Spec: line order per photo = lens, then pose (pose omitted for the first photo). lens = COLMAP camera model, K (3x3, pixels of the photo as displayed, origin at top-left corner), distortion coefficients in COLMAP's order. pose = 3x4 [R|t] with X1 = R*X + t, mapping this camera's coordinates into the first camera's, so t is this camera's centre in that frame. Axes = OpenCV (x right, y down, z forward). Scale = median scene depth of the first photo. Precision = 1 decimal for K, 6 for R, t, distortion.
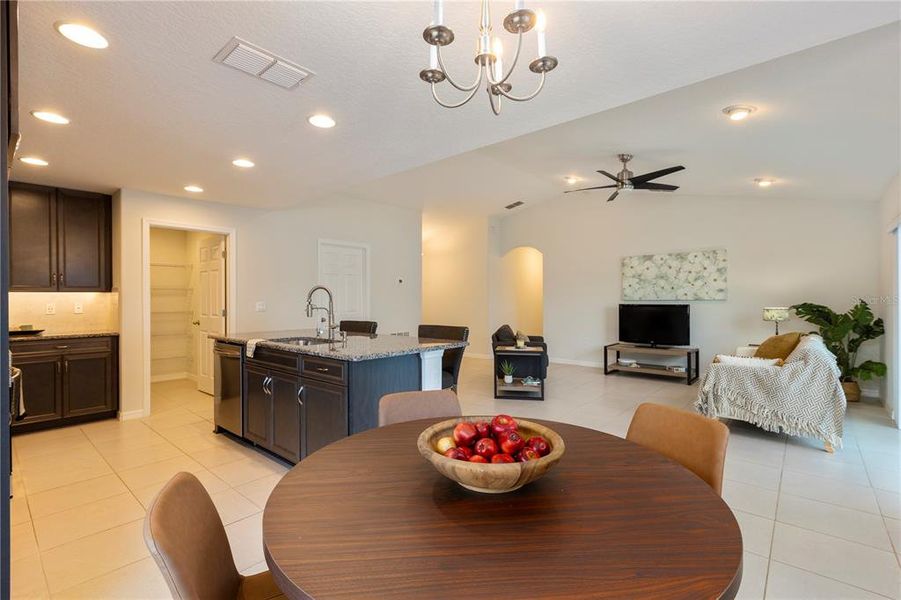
lens RADIAL K [[402.5, 0, 443.4], [0, 402.5, 295.5], [0, 0, 1]] dist [0.007283, -0.000075]
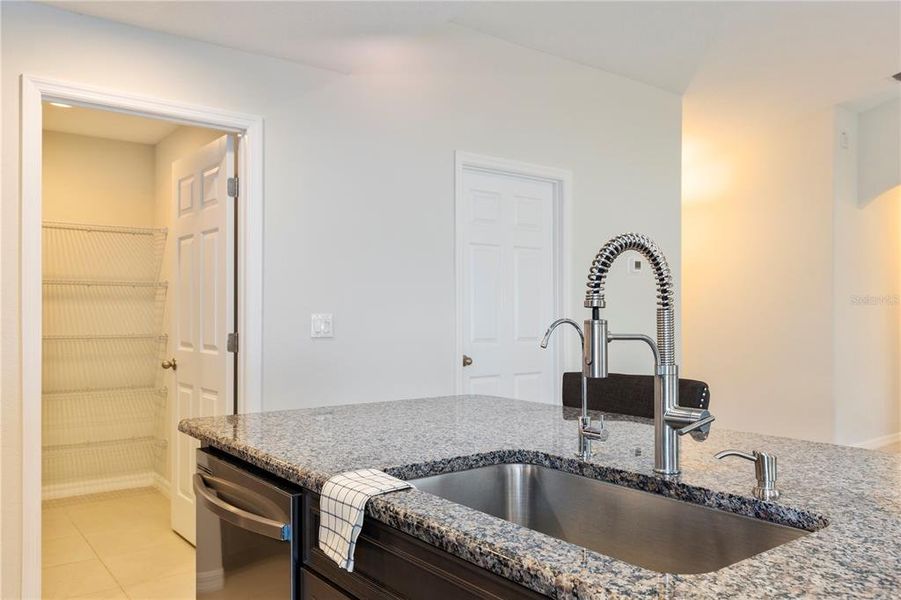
lens RADIAL K [[688.9, 0, 448.3], [0, 688.9, 304.9], [0, 0, 1]] dist [0.010516, -0.004610]
pose [[0.980802, 0.002713, -0.194989, -0.221400], [-0.003631, 0.999984, -0.004352, 0.010511], [0.194974, 0.004976, 0.980796, 0.410222]]
